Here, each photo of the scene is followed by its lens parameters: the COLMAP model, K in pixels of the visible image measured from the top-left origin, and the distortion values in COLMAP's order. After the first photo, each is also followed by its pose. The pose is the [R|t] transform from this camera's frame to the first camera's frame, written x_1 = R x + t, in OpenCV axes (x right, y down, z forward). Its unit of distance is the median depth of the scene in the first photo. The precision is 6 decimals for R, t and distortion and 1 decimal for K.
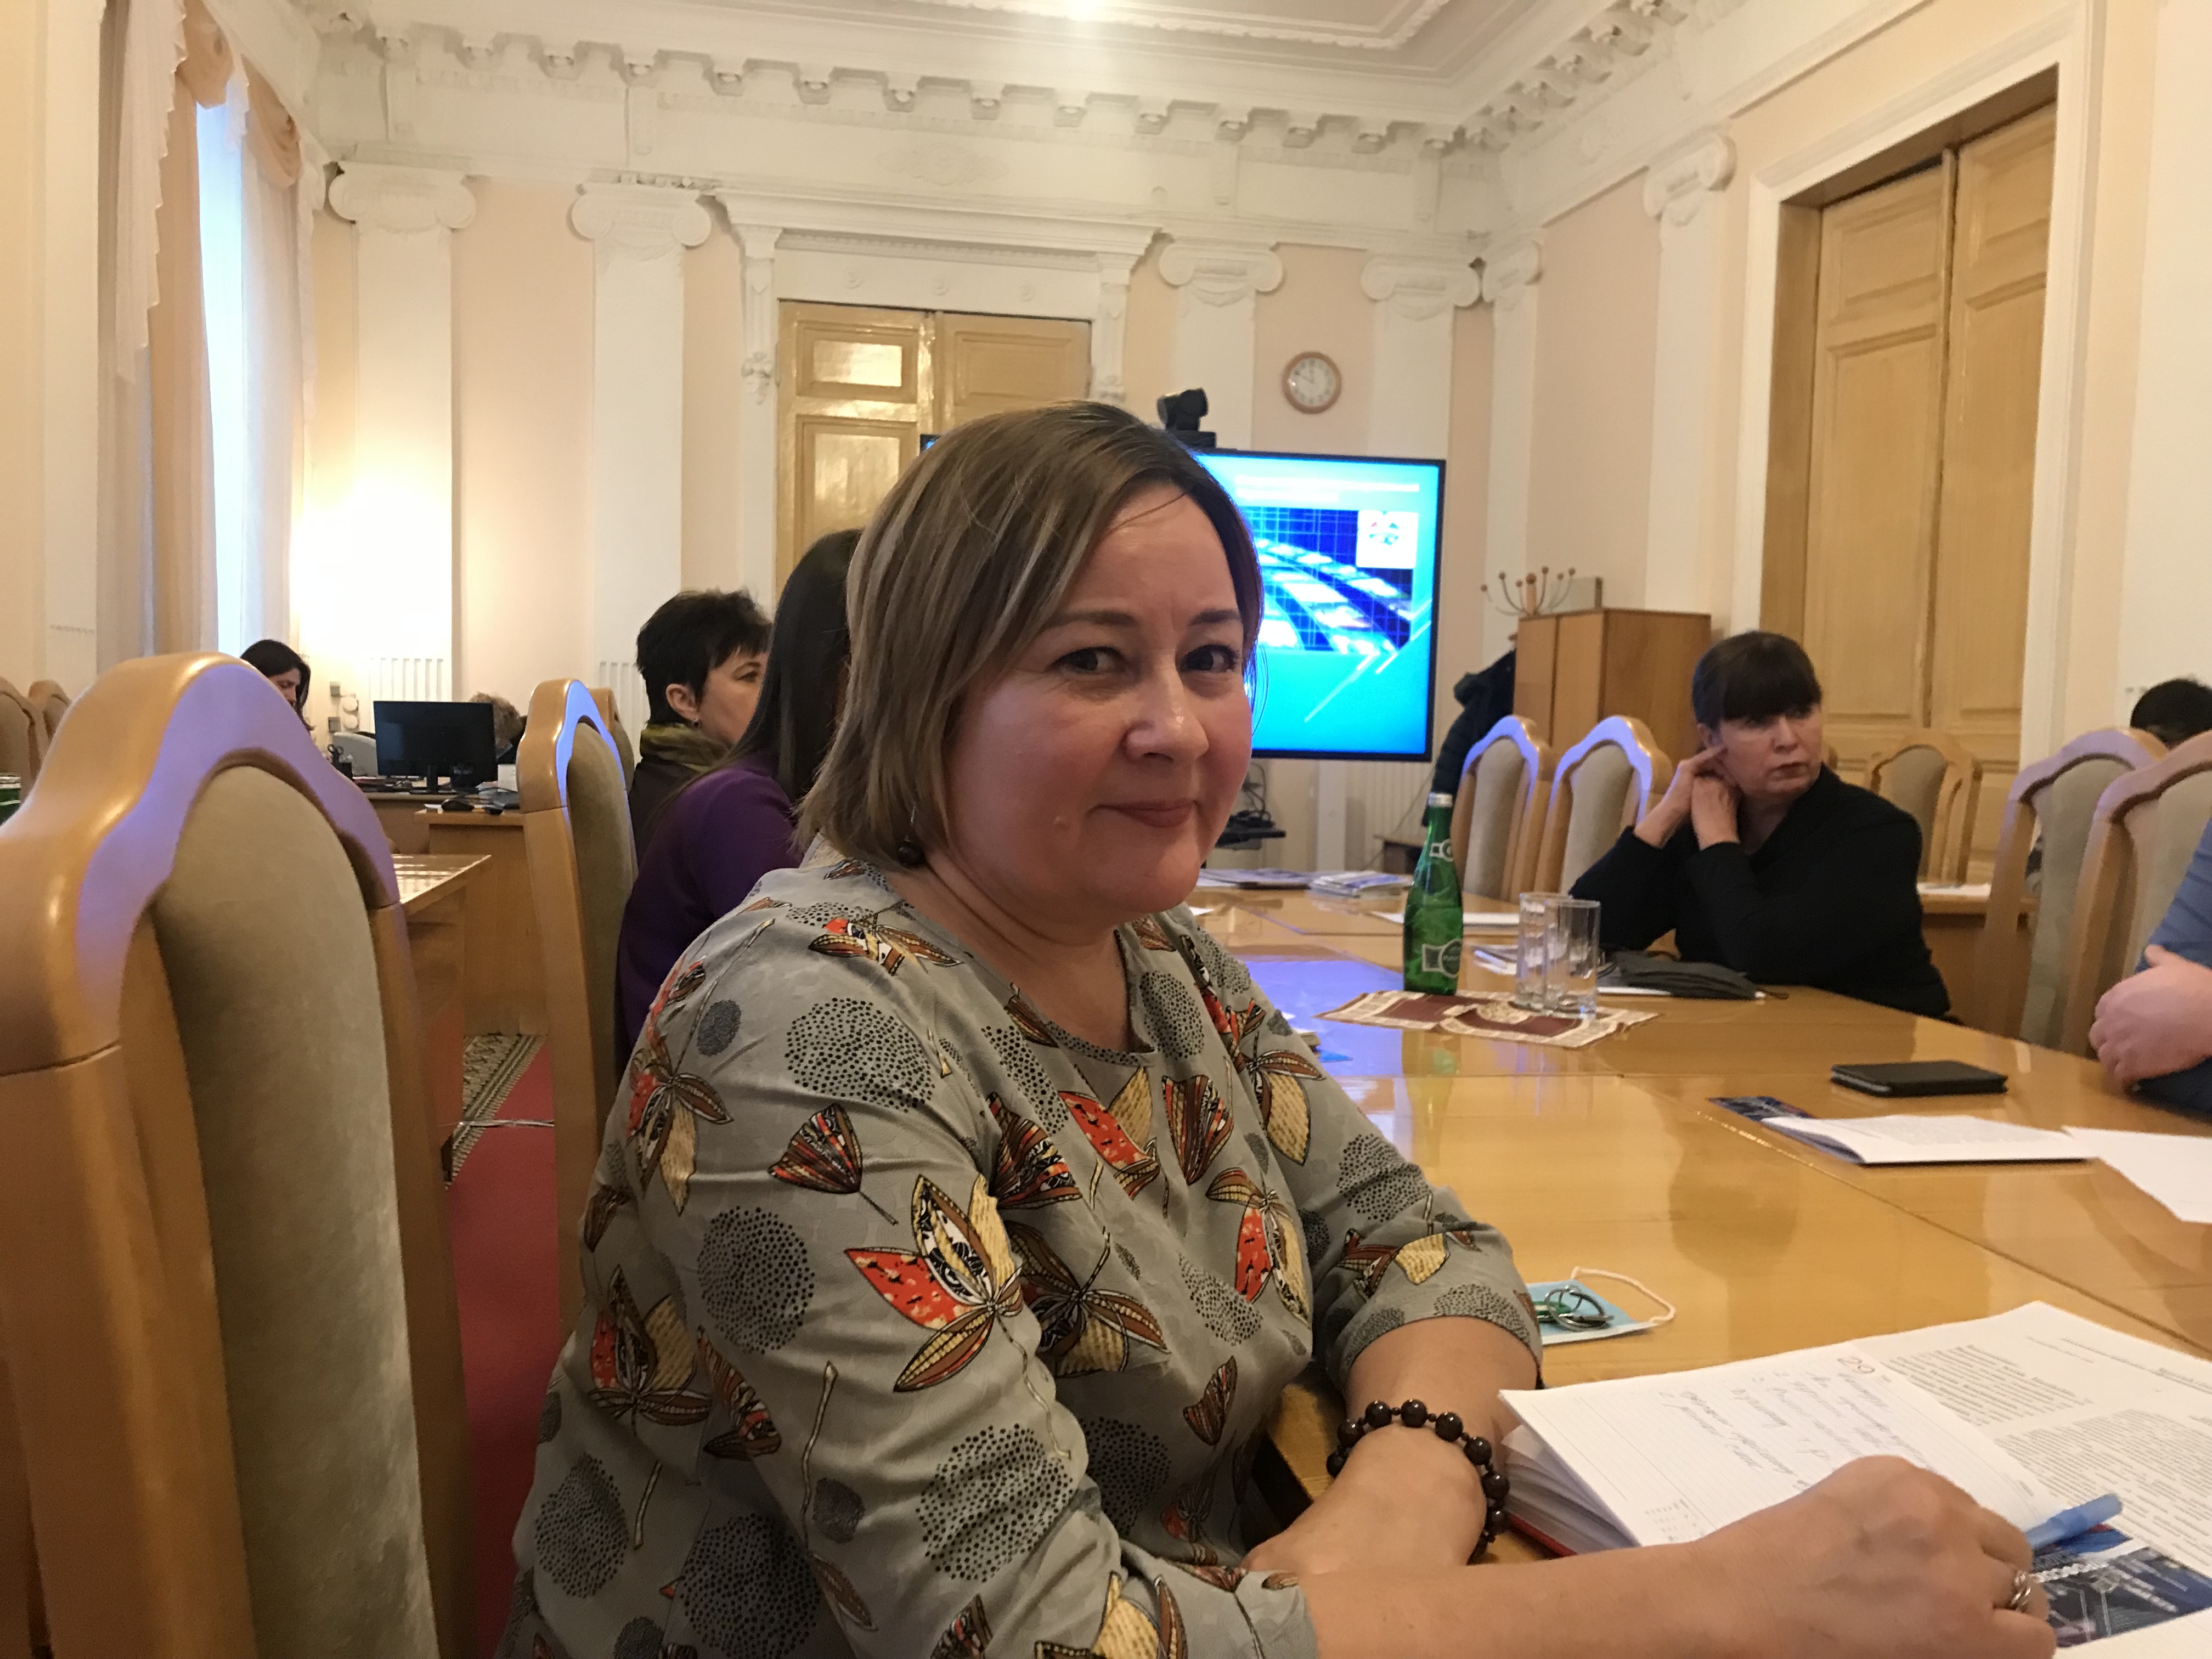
lens RADIAL K [[1791.6, 0, 1106.0], [0, 1791.6, 829.5], [0, 0, 1]] dist [0.029867, -0.003750]
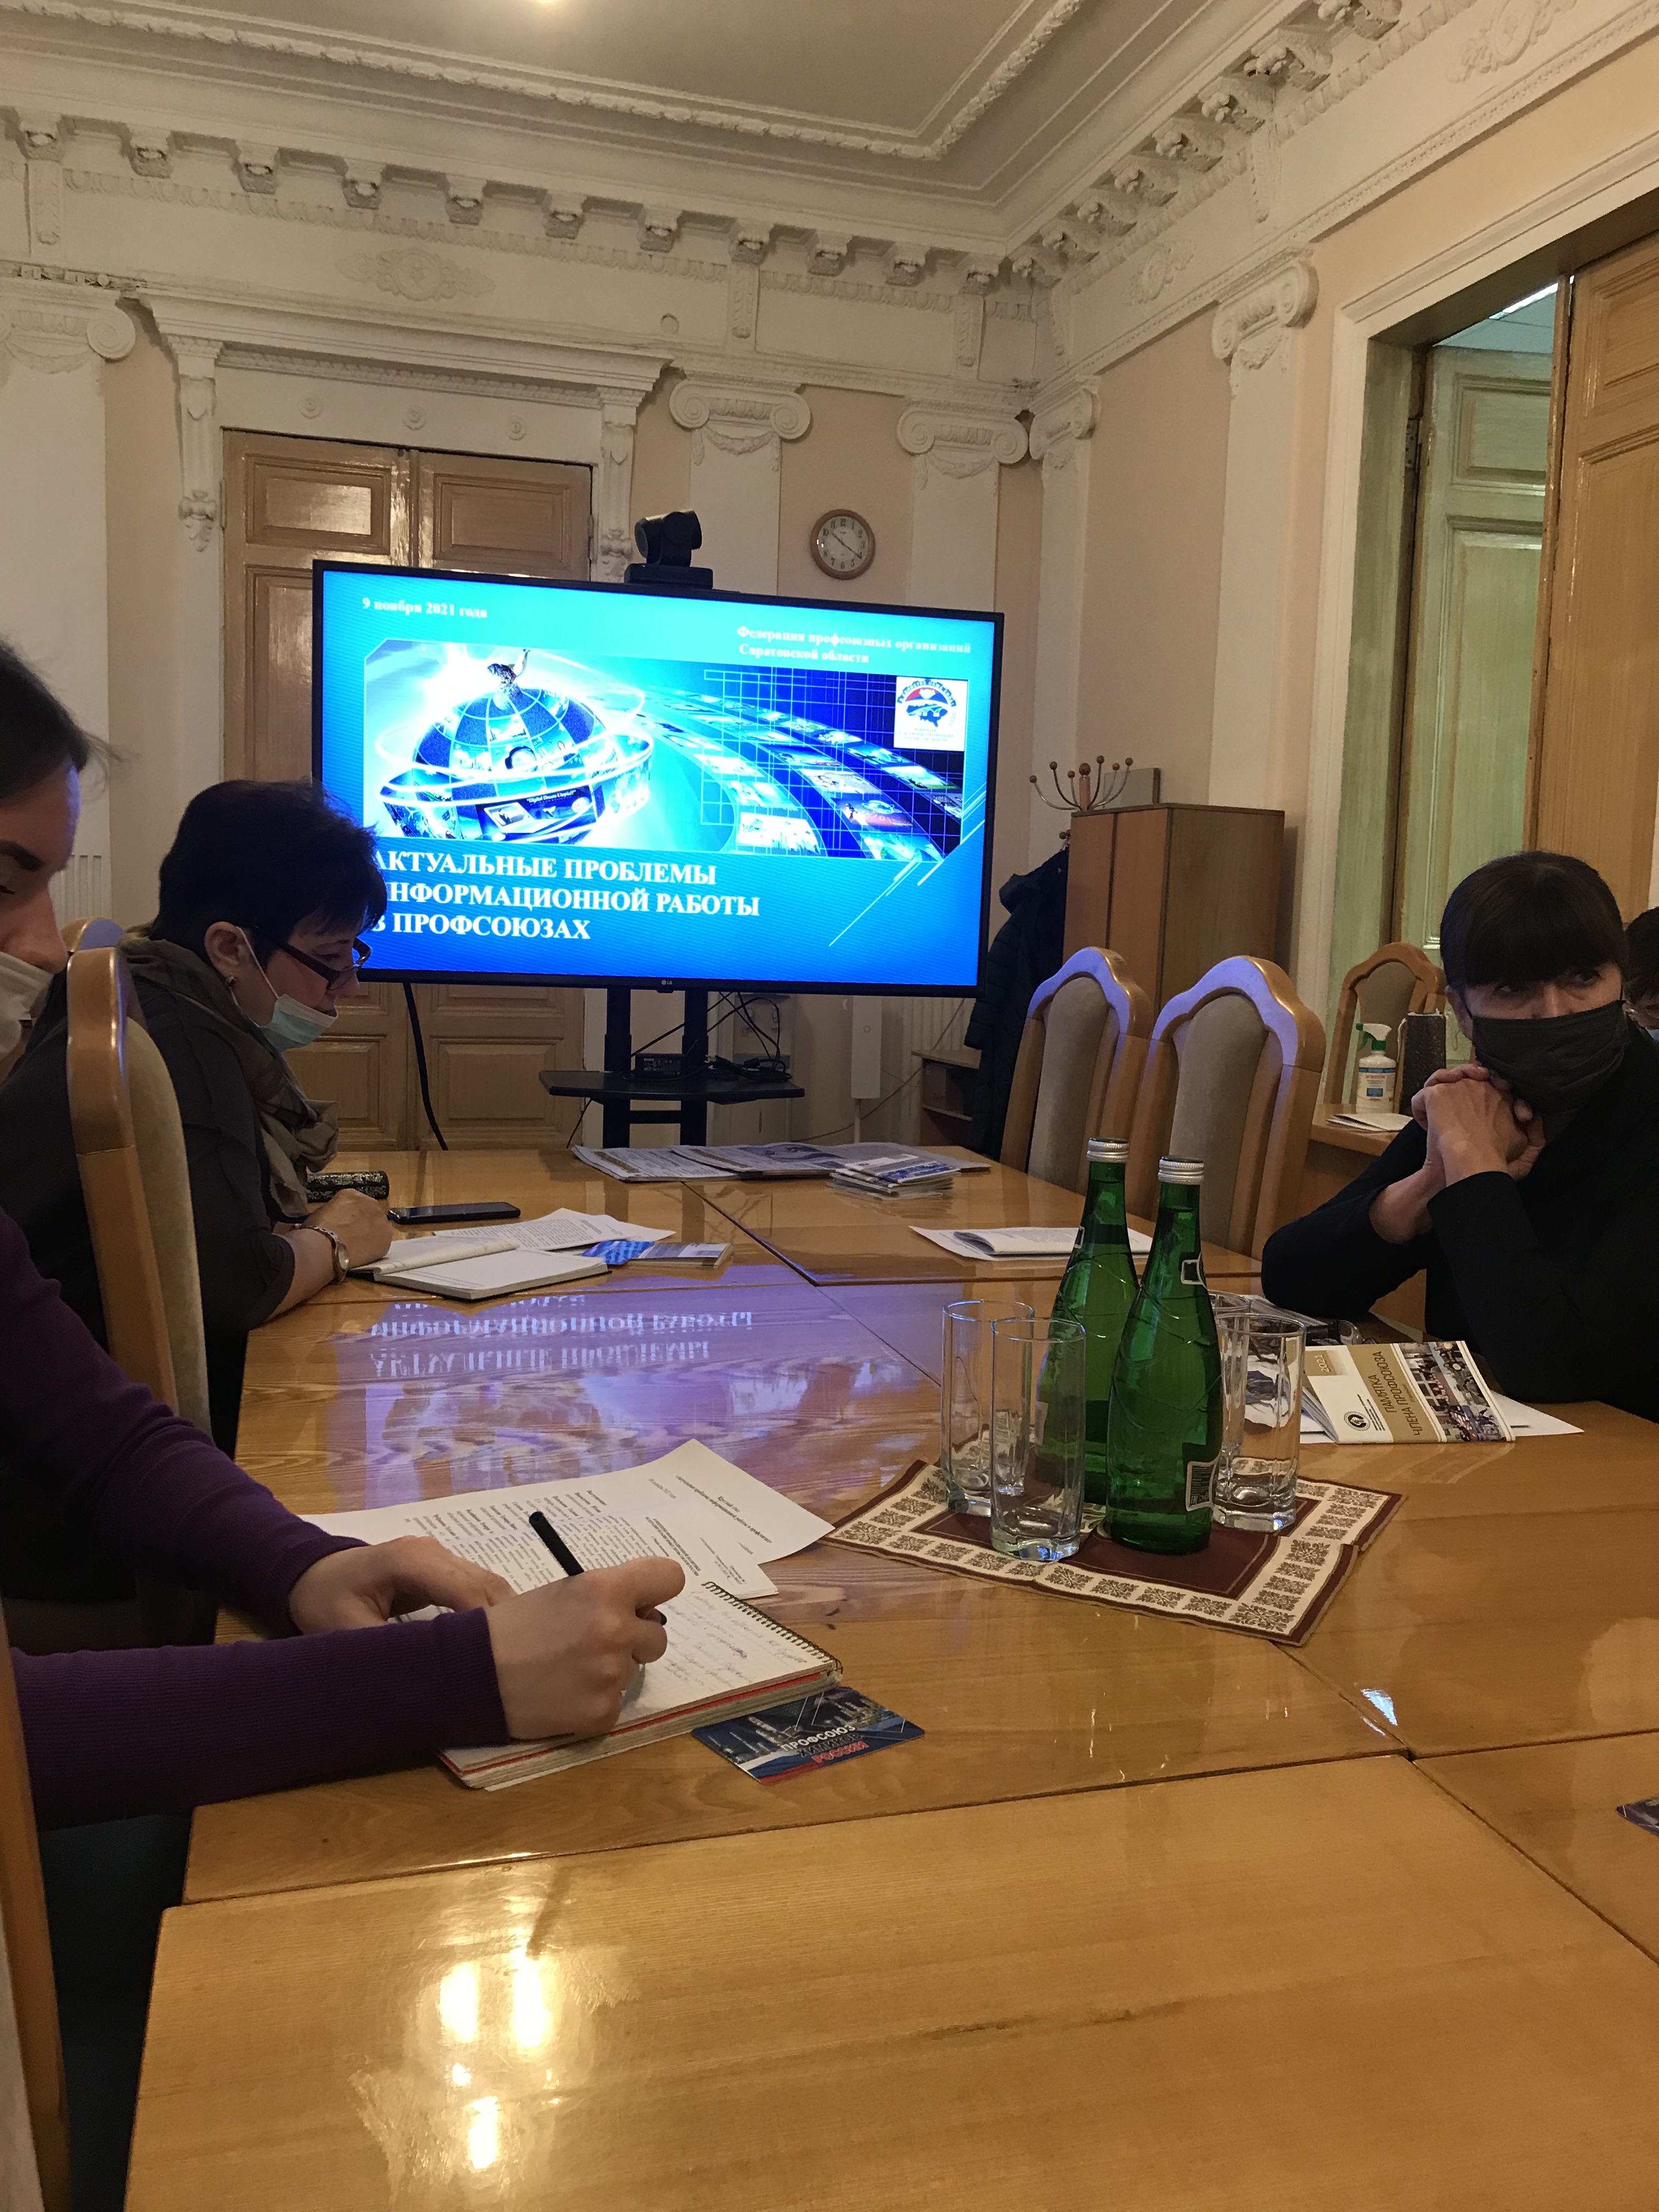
lens RADIAL K [[1791.6, 0, 829.5], [0, 1791.6, 1106.0], [0, 0, 1]] dist [0.029867, -0.003750]
pose [[0.994601, -0.007076, 0.103529, 0.014649], [0.002093, 0.998837, 0.048161, -0.013970], [-0.103749, -0.047684, 0.993460, 0.106443]]
